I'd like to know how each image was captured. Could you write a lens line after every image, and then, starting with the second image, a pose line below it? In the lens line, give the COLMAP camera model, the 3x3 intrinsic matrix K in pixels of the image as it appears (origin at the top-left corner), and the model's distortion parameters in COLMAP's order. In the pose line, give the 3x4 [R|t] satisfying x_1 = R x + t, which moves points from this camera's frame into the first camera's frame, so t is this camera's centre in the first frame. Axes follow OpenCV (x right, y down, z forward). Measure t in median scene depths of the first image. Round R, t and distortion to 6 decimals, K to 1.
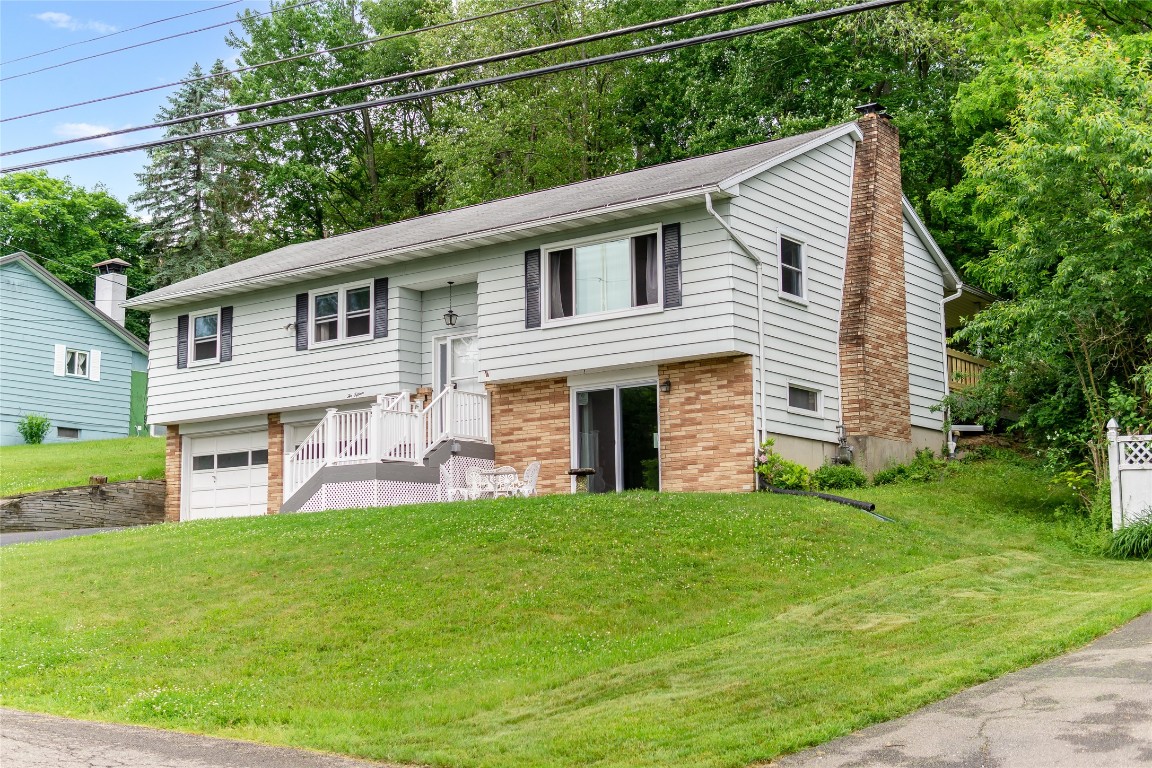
lens RADIAL K [[1500.9, 0, 574.1], [0, 1500.9, 383.1], [0, 0, 1]] dist [0.014947, 0.000000]
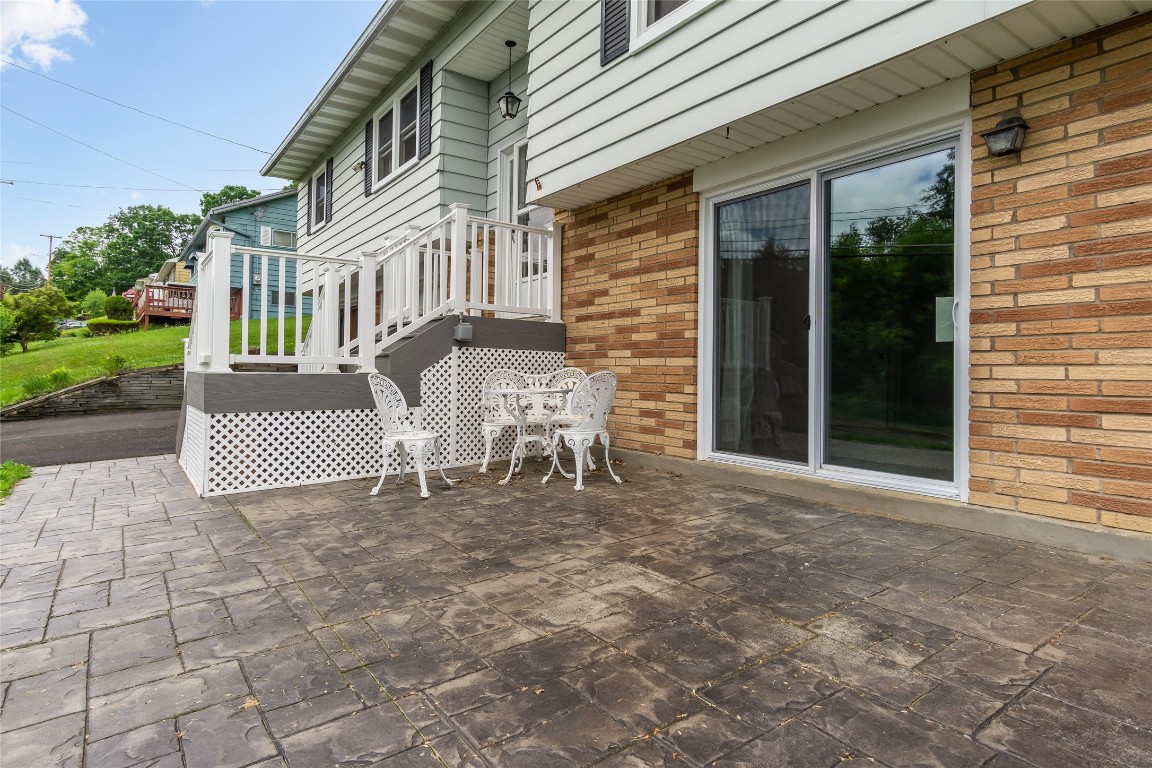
lens RADIAL K [[608.6, 0, 578.0], [0, 608.6, 360.4], [0, 0, 1]] dist [0.001504, 0.002729]
pose [[0.956293, 0.020599, -0.291685, 0.015880], [0.016550, 0.992104, 0.124320, 0.027857], [0.291943, -0.123714, 0.948401, 0.811726]]
